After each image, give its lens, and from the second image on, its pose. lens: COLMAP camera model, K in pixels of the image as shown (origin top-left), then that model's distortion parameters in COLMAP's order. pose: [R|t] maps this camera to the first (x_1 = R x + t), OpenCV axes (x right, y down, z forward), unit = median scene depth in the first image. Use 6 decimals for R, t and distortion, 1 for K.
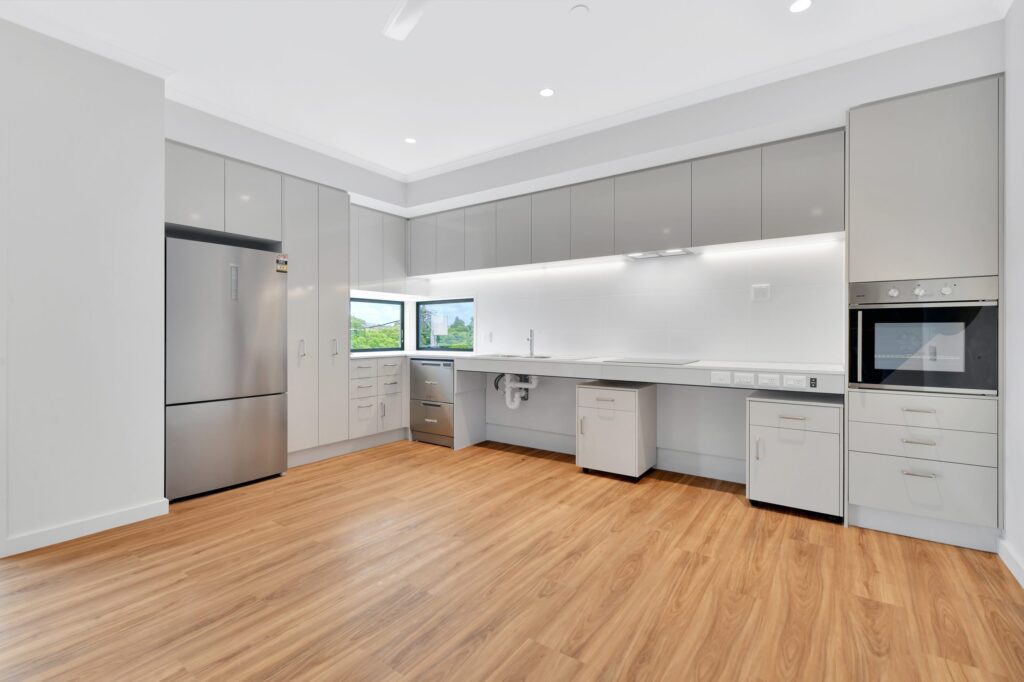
lens RADIAL K [[459.3, 0, 516.1], [0, 459.3, 336.3], [0, 0, 1]] dist [0.001582, -0.001524]
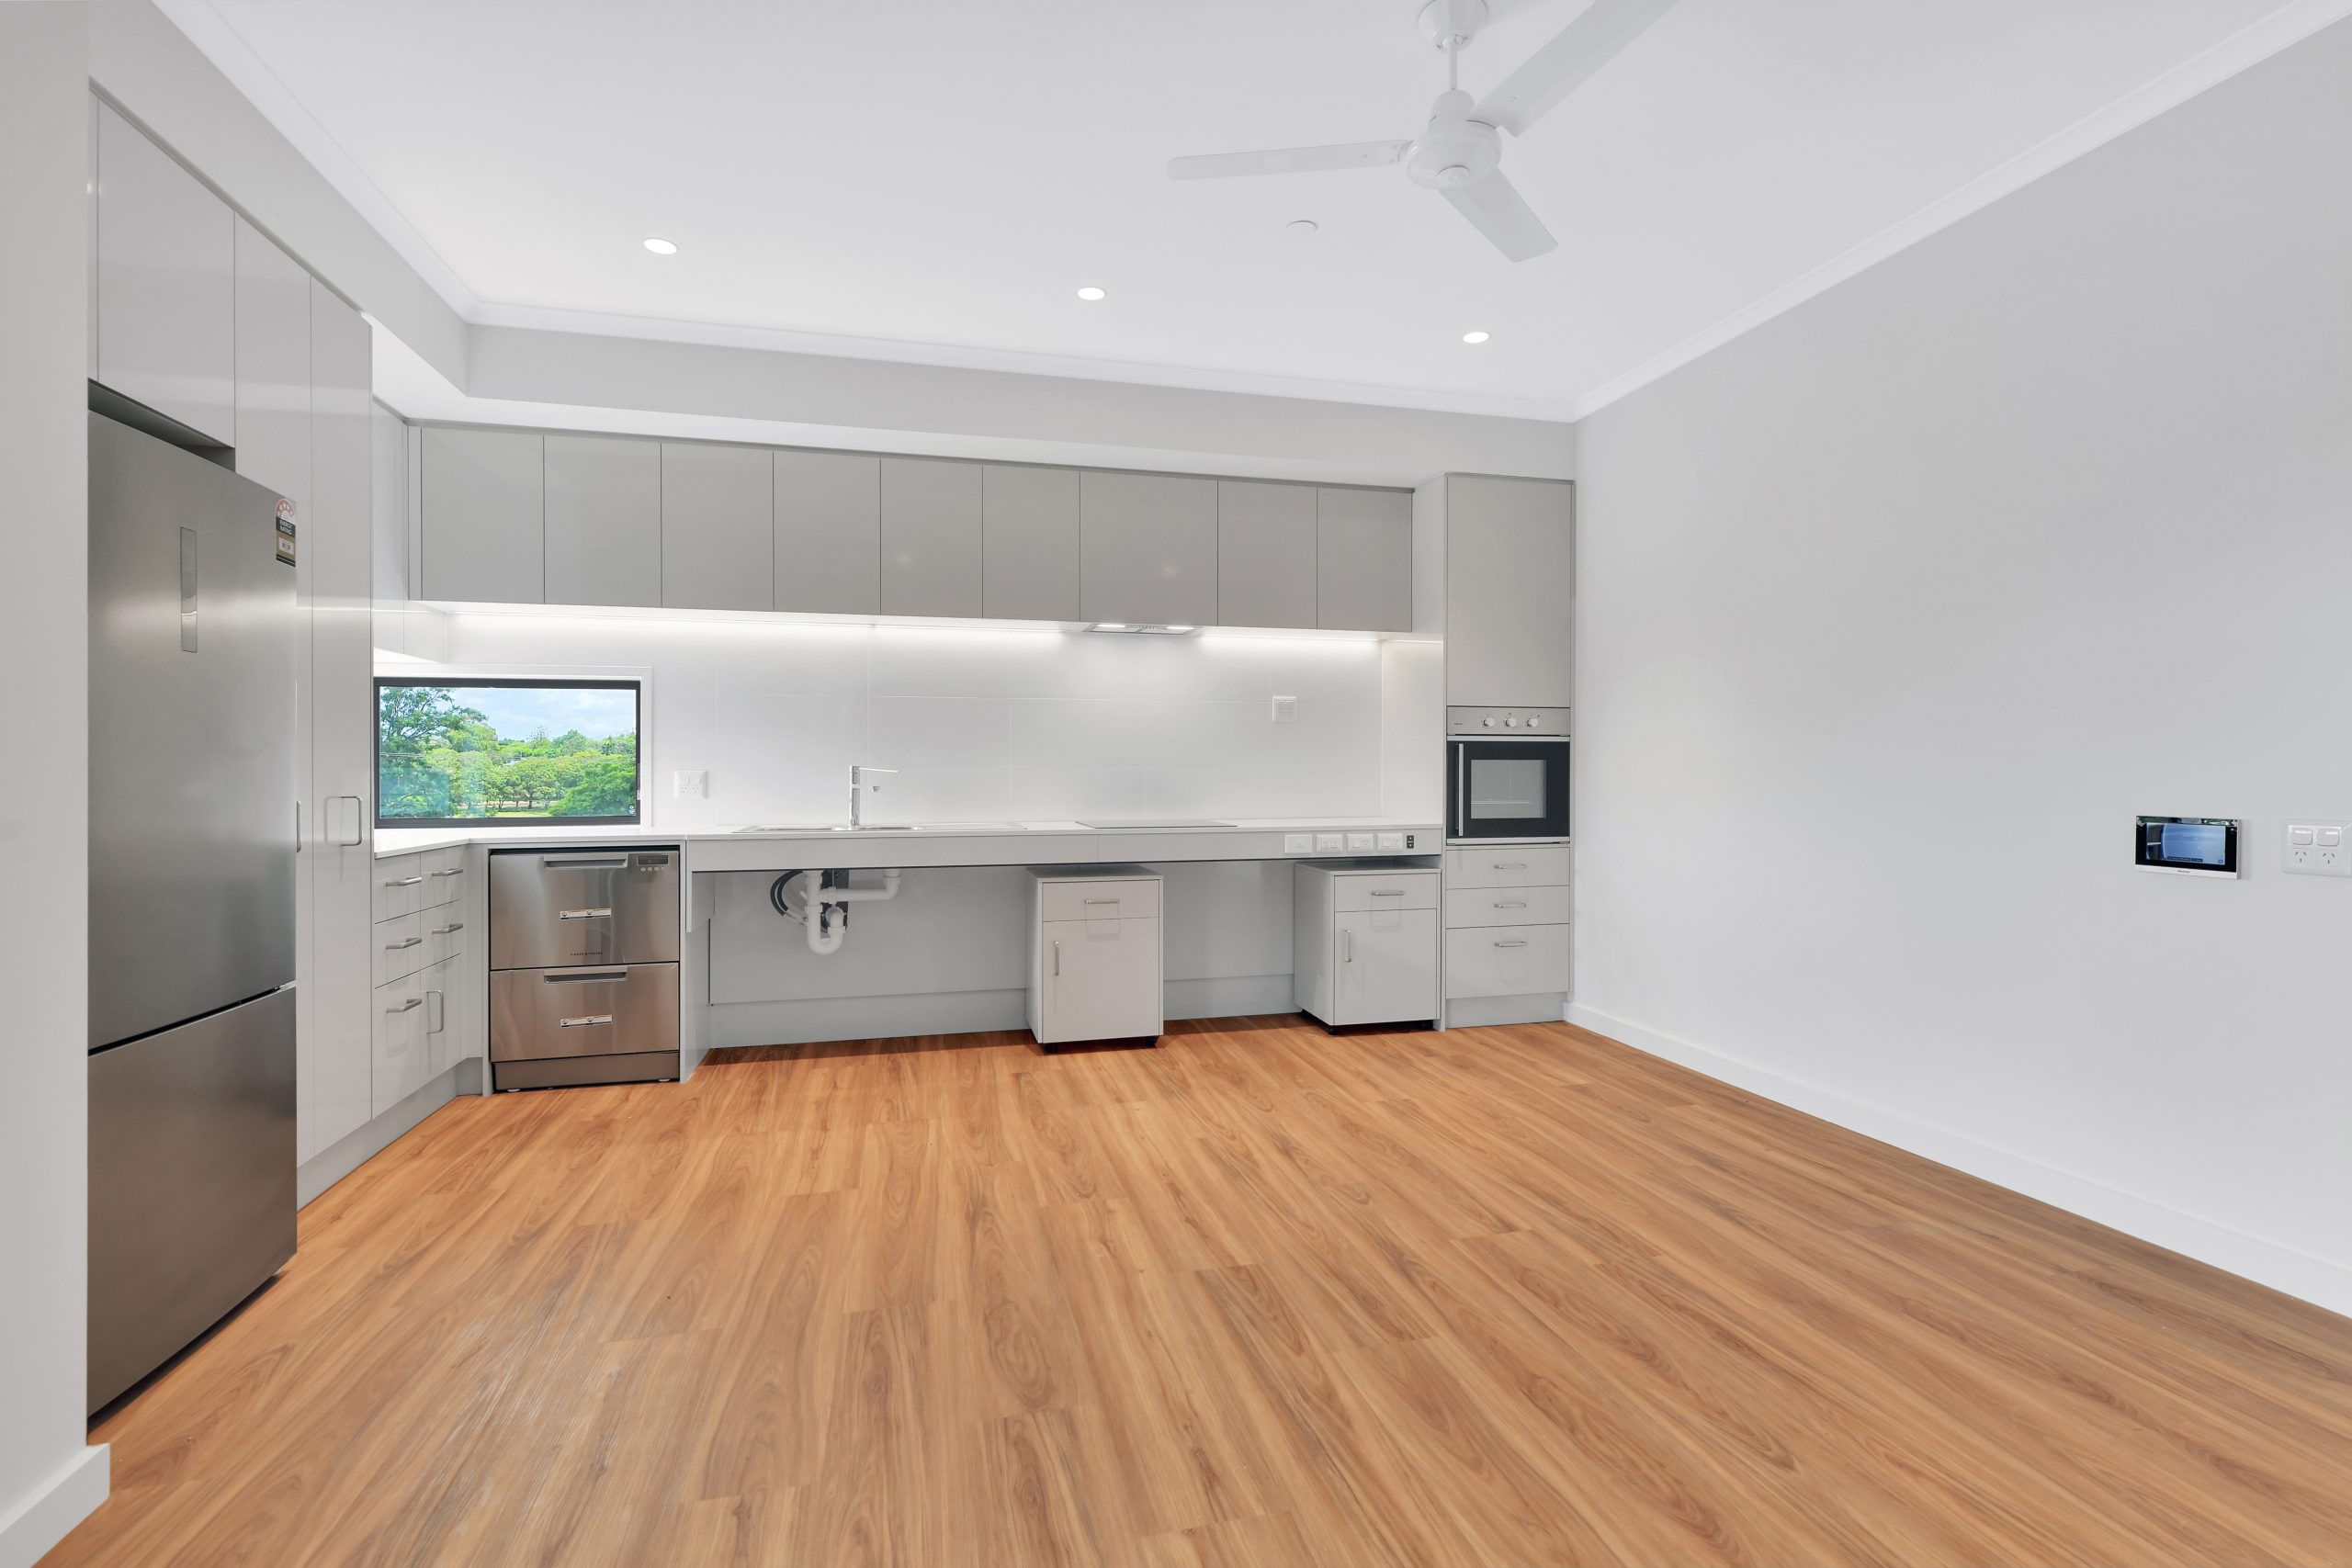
lens RADIAL K [[1054.8, 0, 1190.3], [0, 1054.8, 782.4], [0, 0, 1]] dist [0.001582, -0.001524]
pose [[0.650717, -0.007581, 0.759282, -0.797467], [0.006890, 0.999968, 0.004079, -0.001077], [-0.759289, 0.002577, 0.650749, 0.178615]]
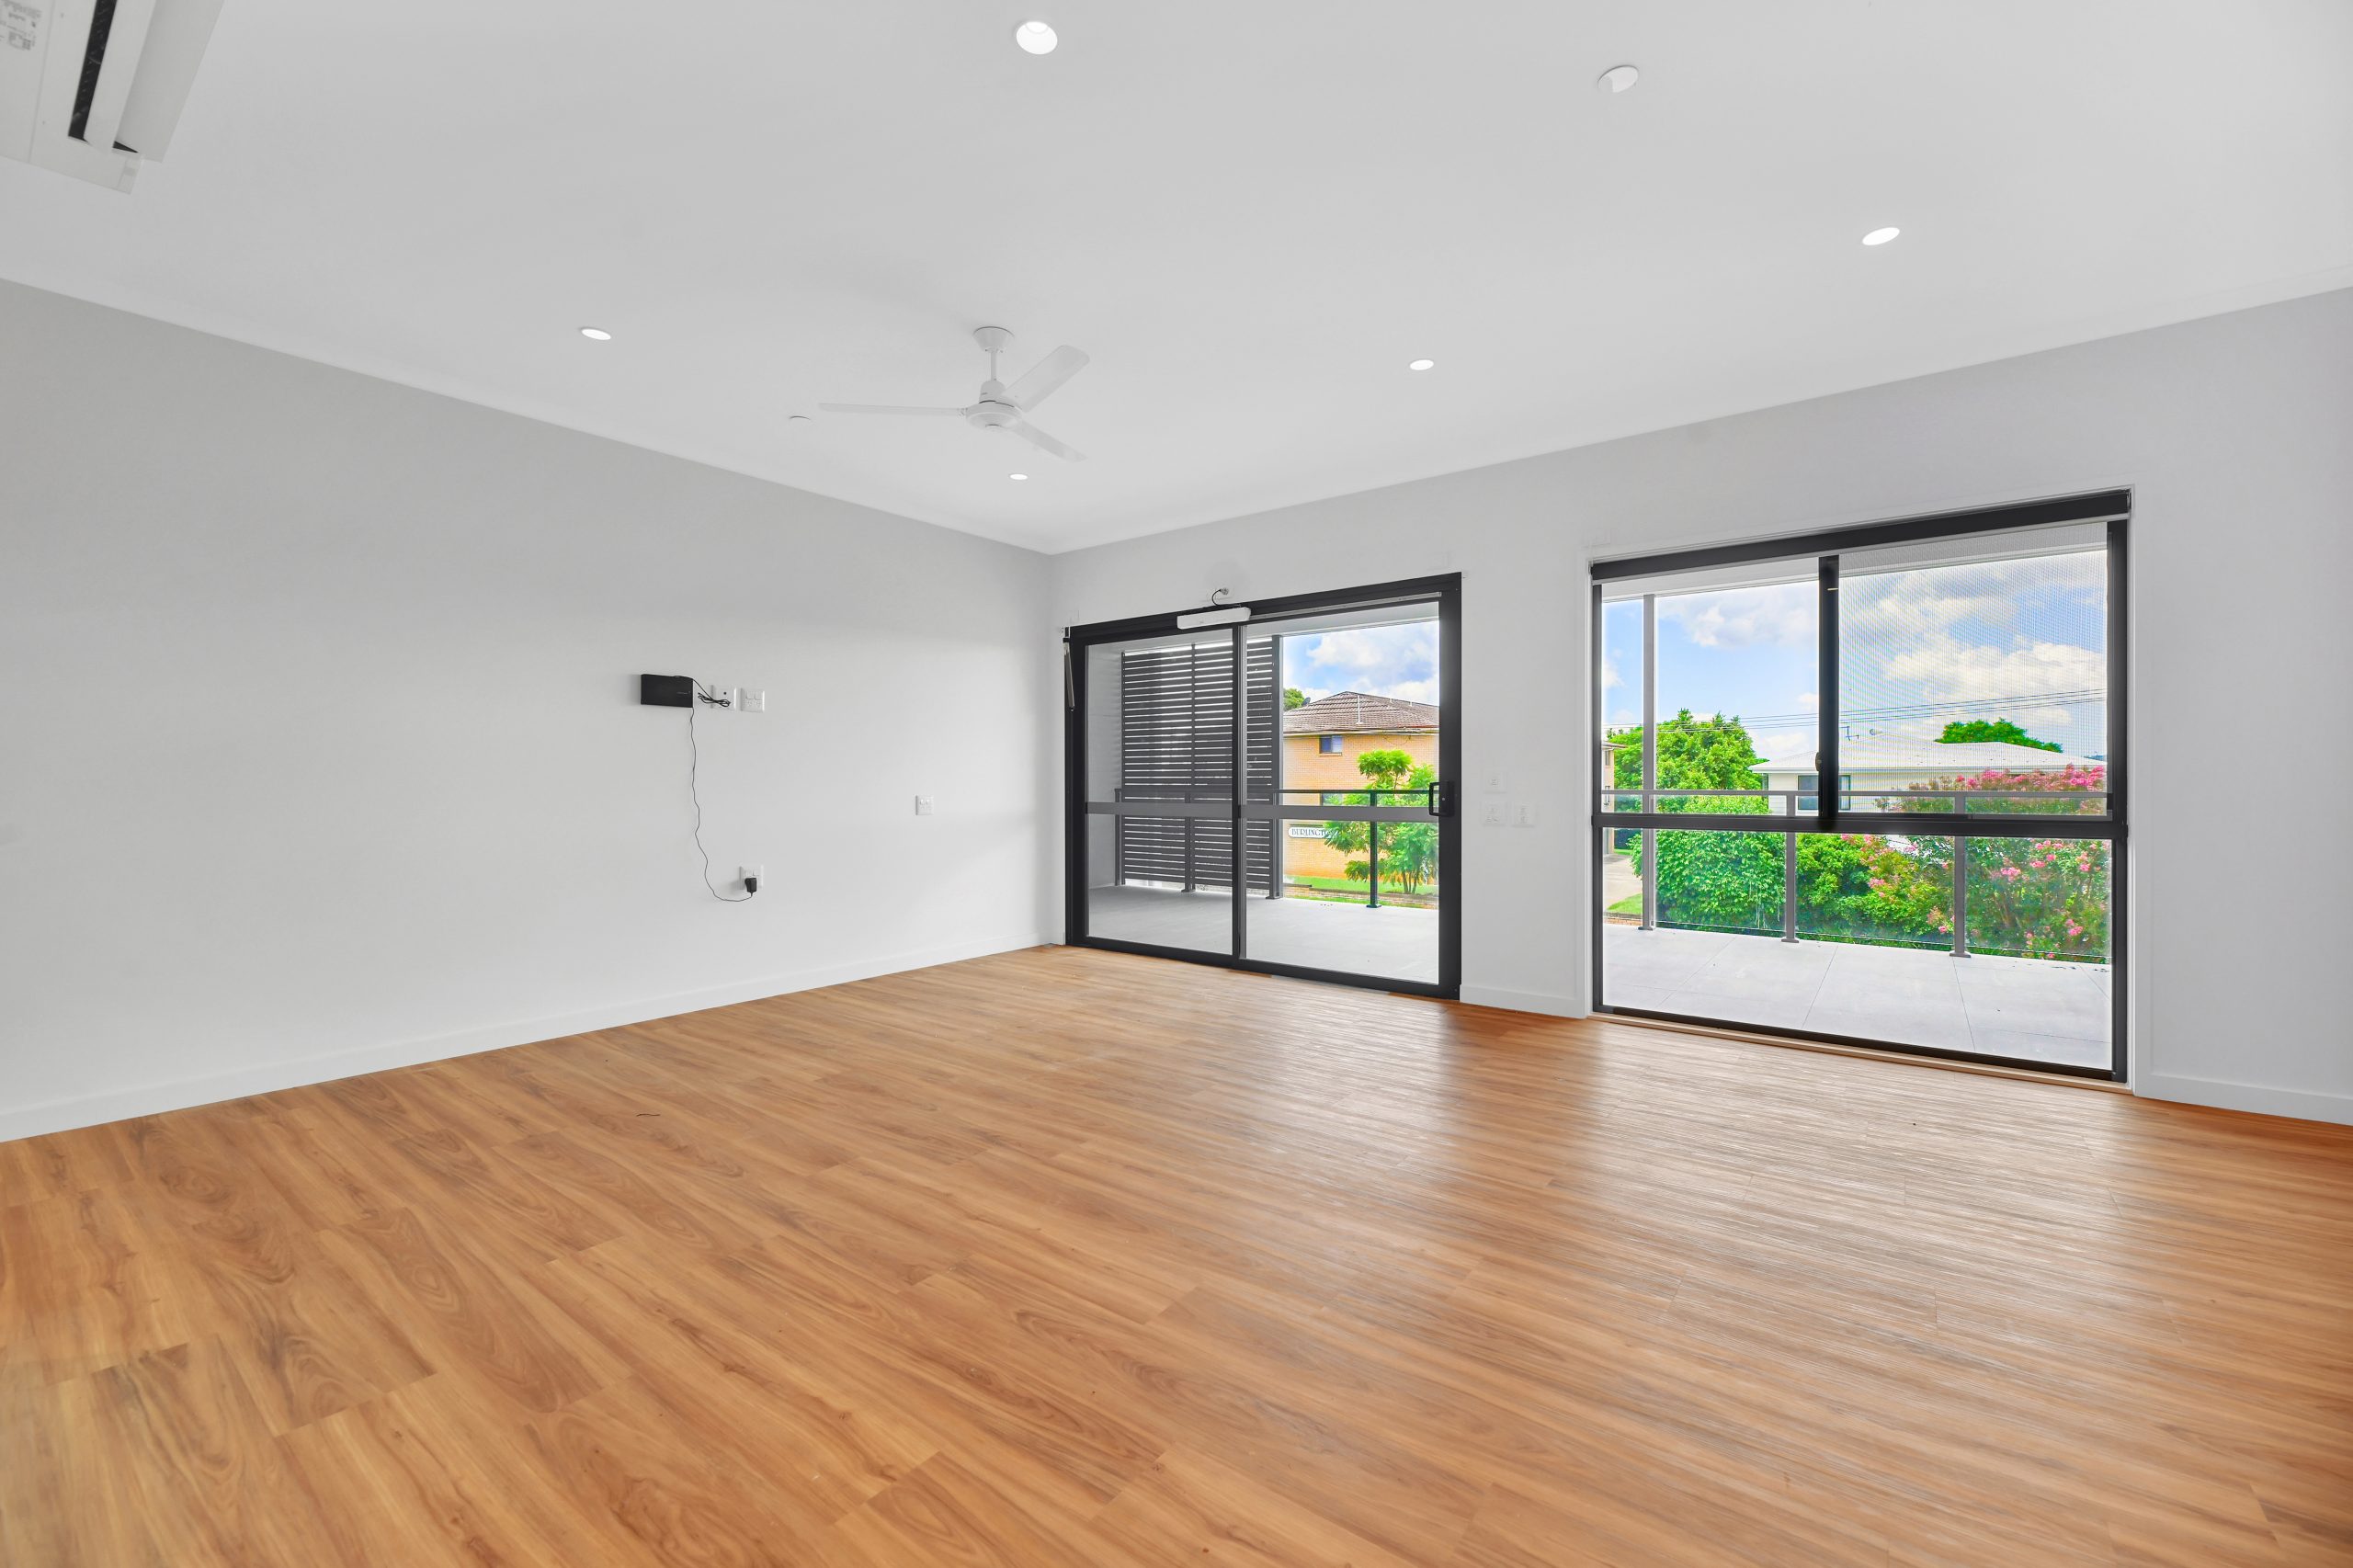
lens RADIAL K [[962.2, 0, 1183.2], [0, 962.2, 785.9], [0, 0, 1]] dist [-0.002663, -0.001687]
pose [[-0.034443, 0.005162, -0.999393, 0.307569], [-0.005761, 0.999969, 0.005364, 0.004415], [0.999390, 0.005942, -0.034412, -0.330282]]
